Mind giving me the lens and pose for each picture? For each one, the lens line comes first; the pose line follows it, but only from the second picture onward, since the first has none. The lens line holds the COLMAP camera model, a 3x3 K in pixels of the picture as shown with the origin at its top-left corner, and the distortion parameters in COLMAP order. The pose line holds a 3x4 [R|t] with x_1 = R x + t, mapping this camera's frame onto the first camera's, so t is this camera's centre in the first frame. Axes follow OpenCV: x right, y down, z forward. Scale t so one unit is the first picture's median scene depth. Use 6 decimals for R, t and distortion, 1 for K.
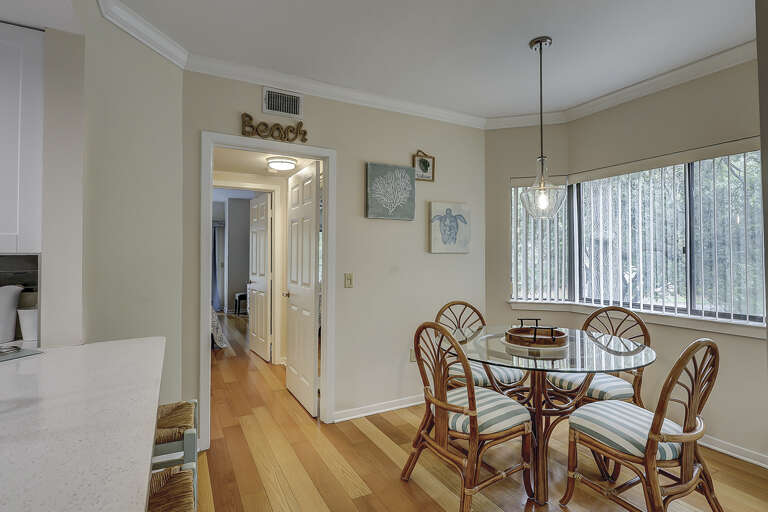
lens RADIAL K [[400.0, 0, 384.9], [0, 400.0, 250.1], [0, 0, 1]] dist [-0.000050, -0.000066]
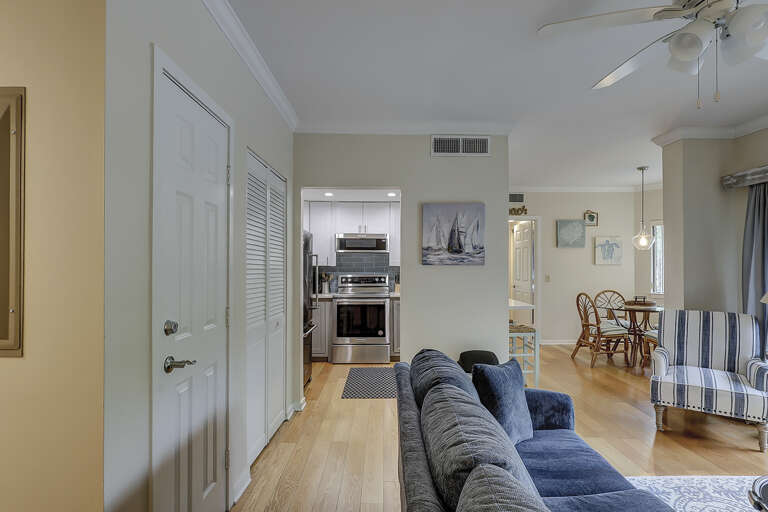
lens RADIAL K [[381.4, 0, 387.3], [0, 381.4, 259.1], [0, 0, 1]] dist [-0.000768, -0.000231]
pose [[0.882671, 0.000322, -0.469992, 0.102361], [-0.001123, 0.999998, -0.001425, -0.016630], [0.469991, 0.001785, 0.882669, -1.104351]]
